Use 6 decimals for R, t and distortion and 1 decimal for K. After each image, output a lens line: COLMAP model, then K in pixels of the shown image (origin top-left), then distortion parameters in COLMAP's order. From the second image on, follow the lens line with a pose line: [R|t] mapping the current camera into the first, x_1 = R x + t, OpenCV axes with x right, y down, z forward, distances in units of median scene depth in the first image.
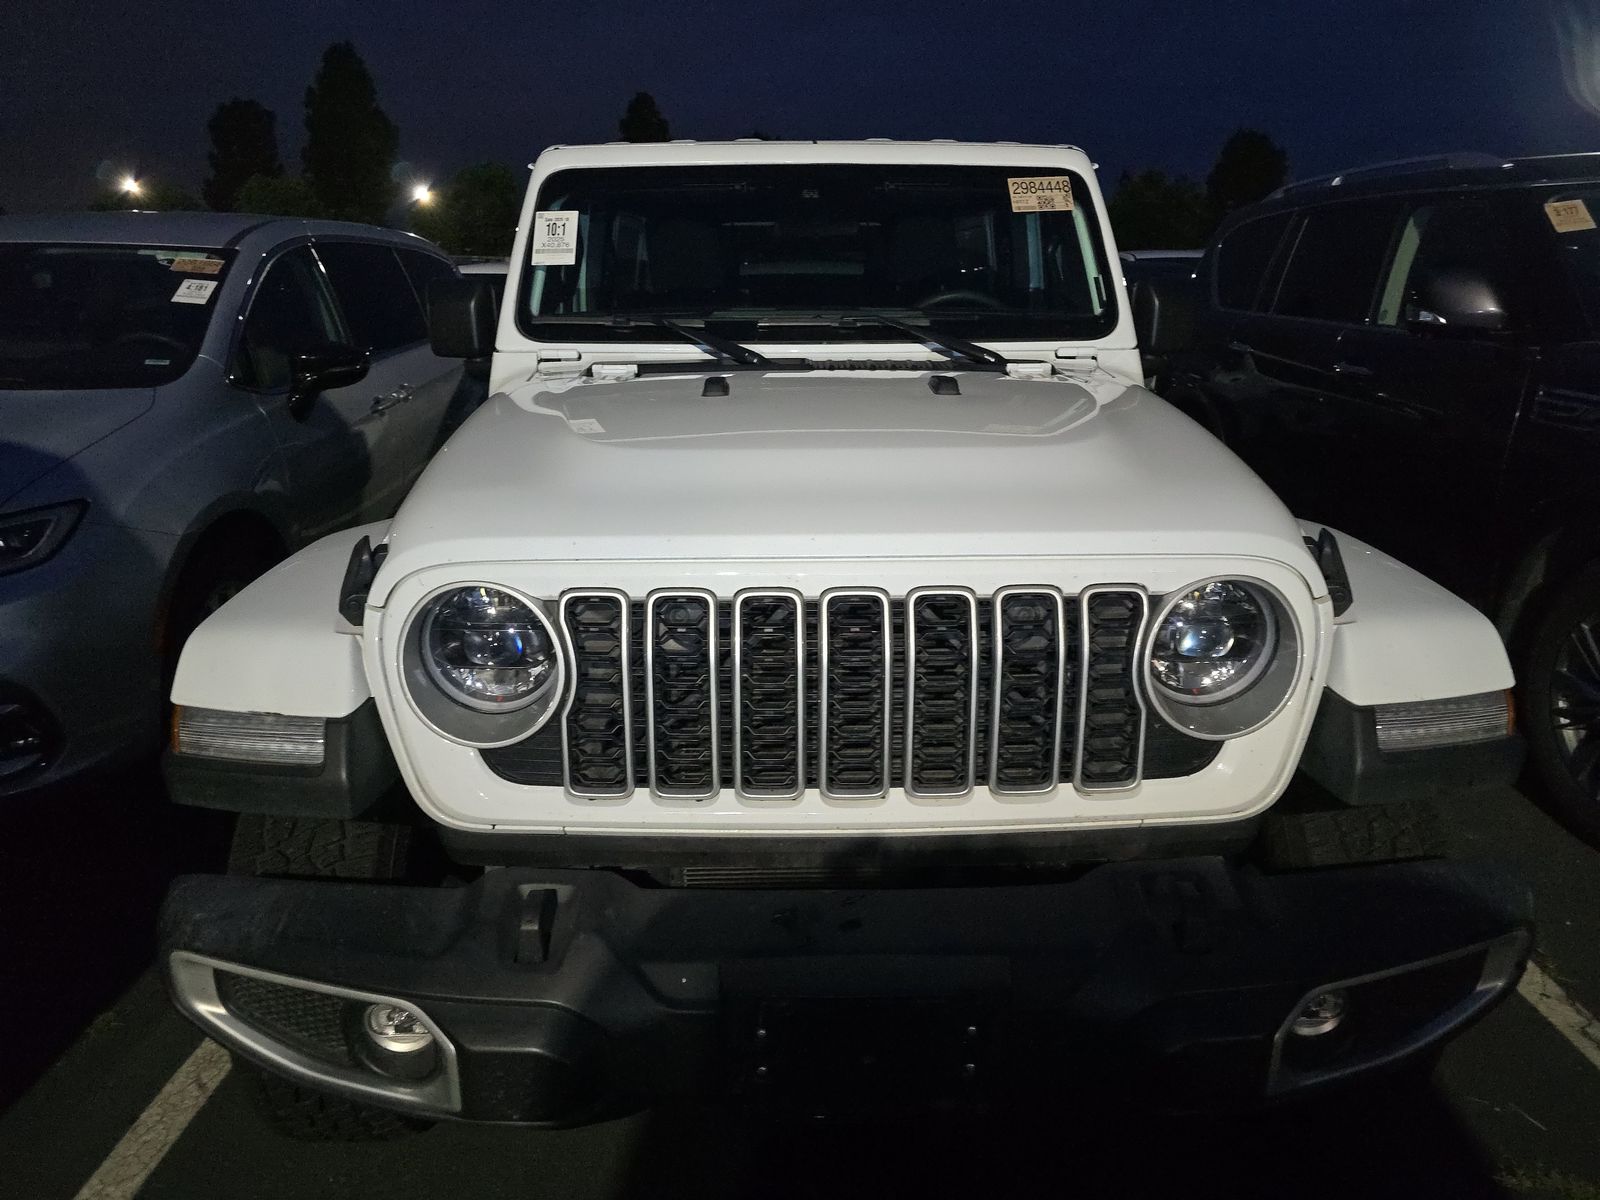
lens RADIAL K [[1096.4, 0, 808.6], [0, 1096.4, 599.9], [0, 0, 1]] dist [0.045899, -0.044958]
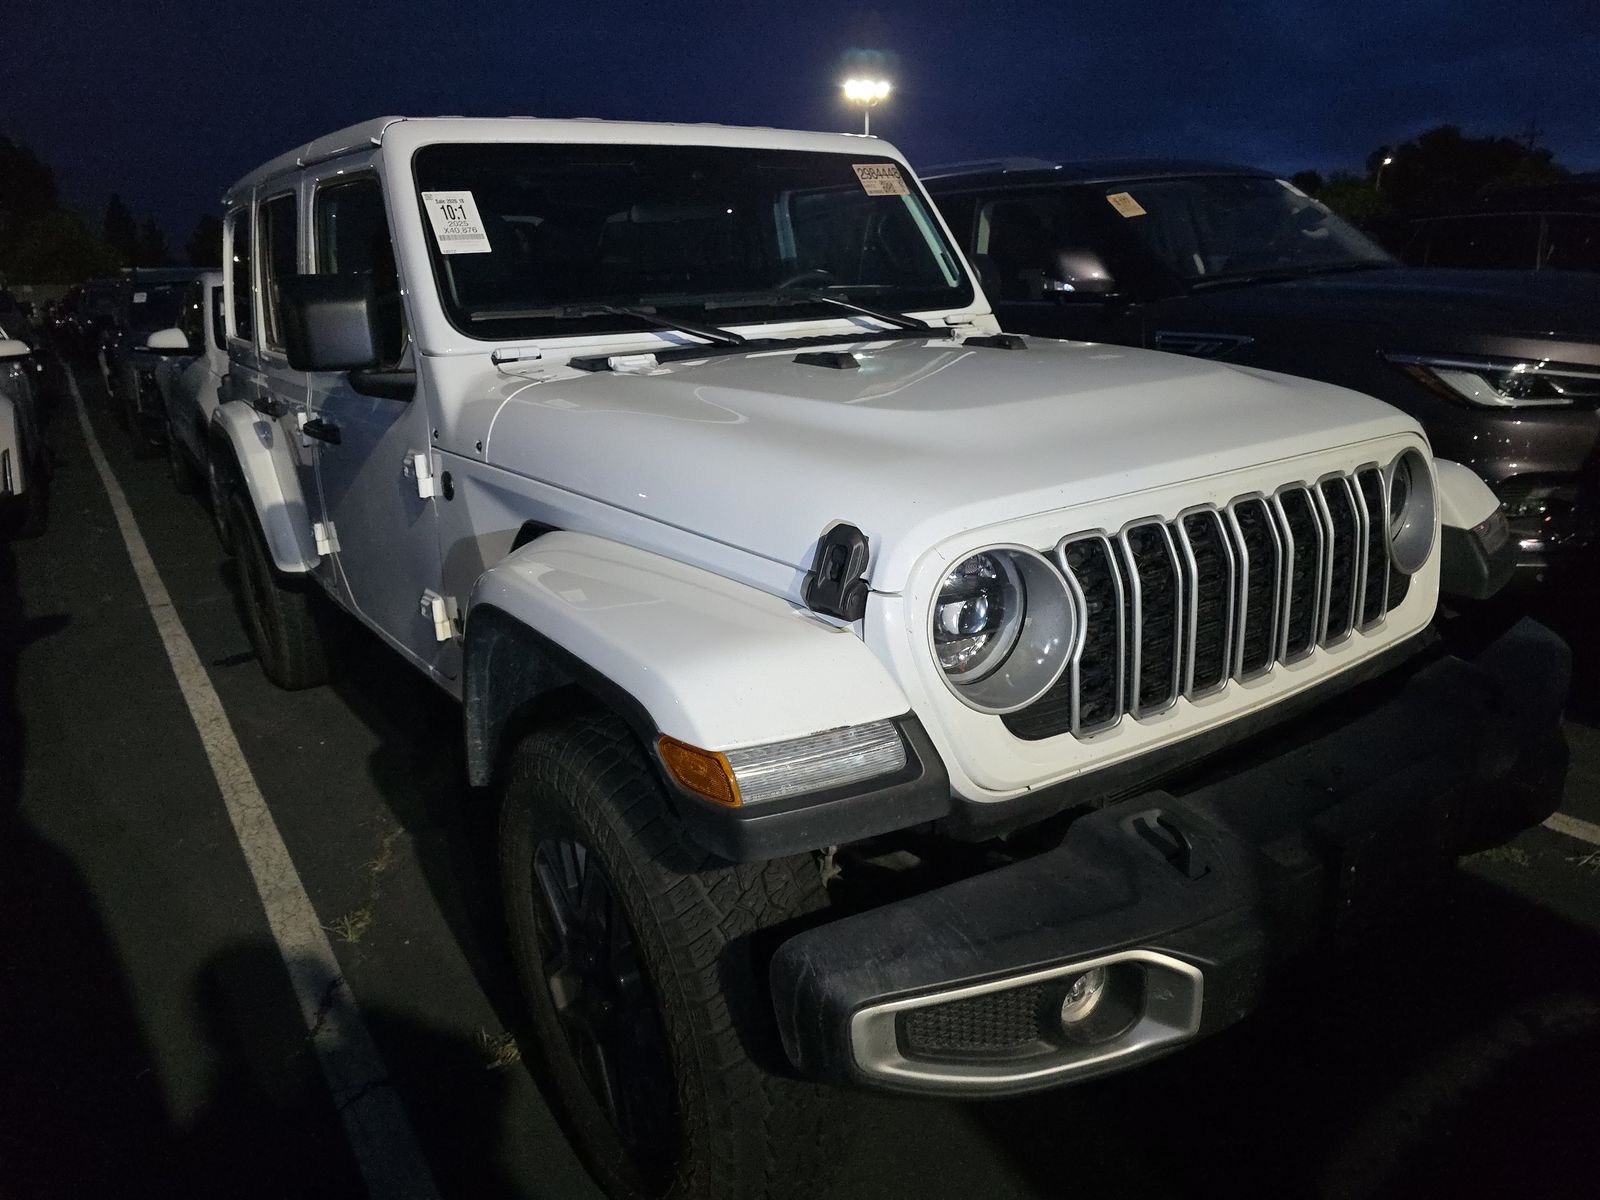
lens RADIAL K [[1096.4, 0, 808.6], [0, 1096.4, 599.9], [0, 0, 1]] dist [0.045899, -0.044958]
pose [[0.830709, -0.188581, 0.523794, -0.513714], [0.193126, 0.980068, 0.046565, -0.024479], [-0.522135, 0.062477, 0.850571, 0.136714]]
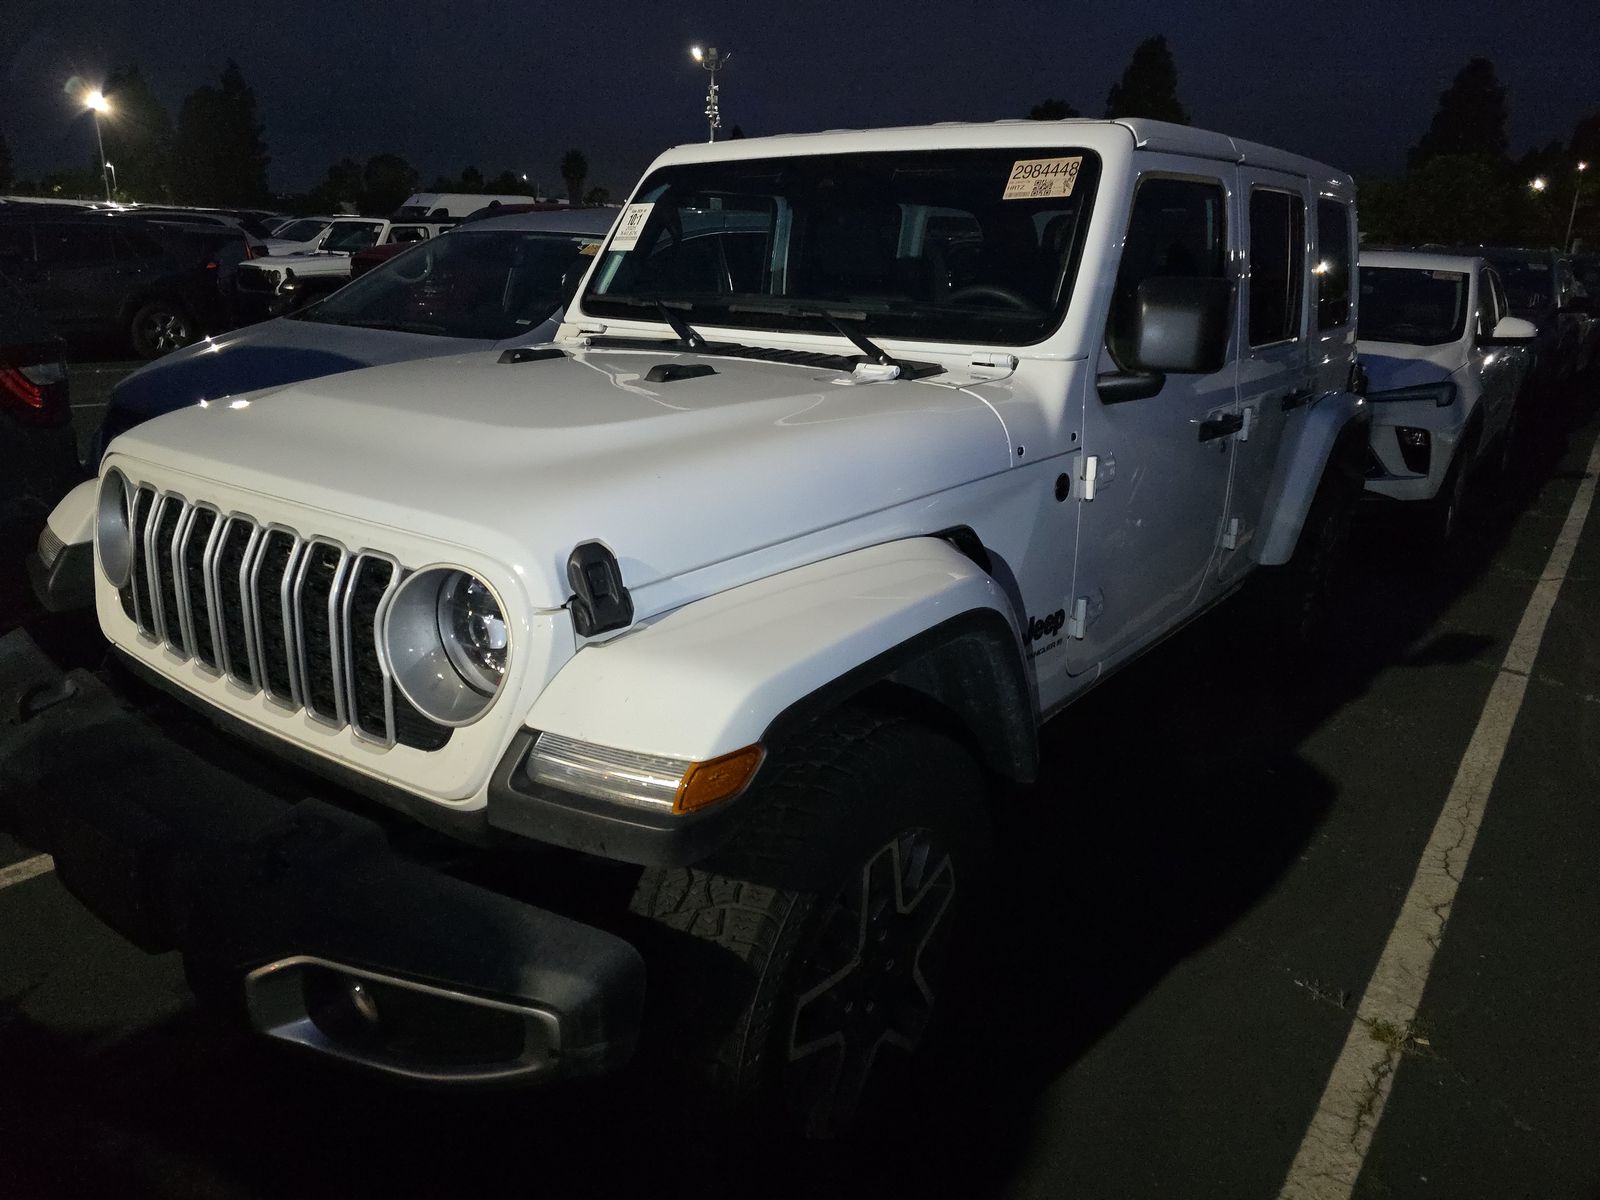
lens RADIAL K [[1096.4, 0, 808.6], [0, 1096.4, 599.9], [0, 0, 1]] dist [0.045899, -0.044958]
pose [[0.794792, 0.197018, -0.574012, 0.650171], [-0.192520, 0.978836, 0.069397, -0.065251], [0.575536, 0.055353, 0.815901, 0.197559]]
